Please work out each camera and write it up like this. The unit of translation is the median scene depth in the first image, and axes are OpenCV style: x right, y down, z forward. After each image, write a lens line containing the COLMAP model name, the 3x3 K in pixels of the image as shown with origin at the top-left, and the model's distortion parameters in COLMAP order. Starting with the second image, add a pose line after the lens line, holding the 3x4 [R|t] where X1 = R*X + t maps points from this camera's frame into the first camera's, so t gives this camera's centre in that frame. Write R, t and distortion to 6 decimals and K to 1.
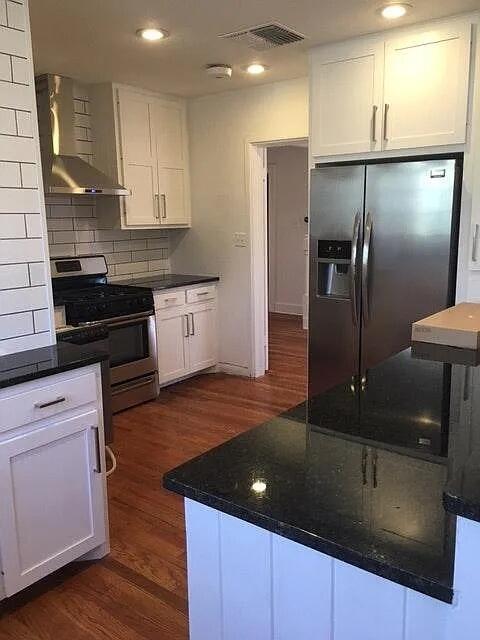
lens RADIAL K [[536.2, 0, 240.0], [0, 536.2, 320.0], [0, 0, 1]] dist [0.063187, -0.106208]
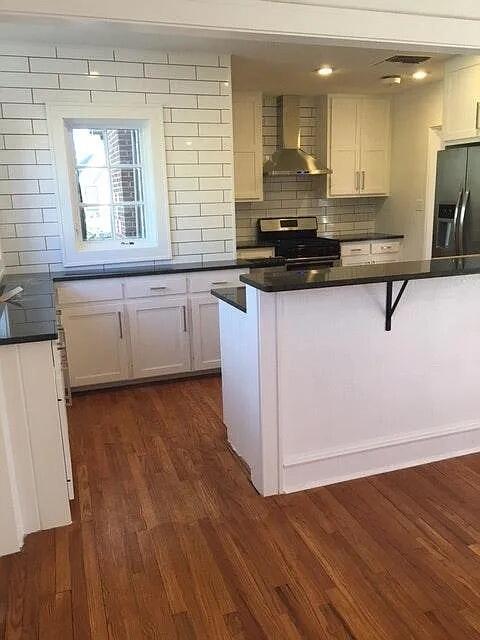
lens RADIAL K [[536.2, 0, 240.0], [0, 536.2, 320.0], [0, 0, 1]] dist [0.063187, -0.106208]
pose [[0.836349, 0.115400, -0.535914, 0.385091], [-0.087382, 0.993156, 0.077491, 0.060367], [0.541189, -0.017981, 0.840709, -0.319718]]
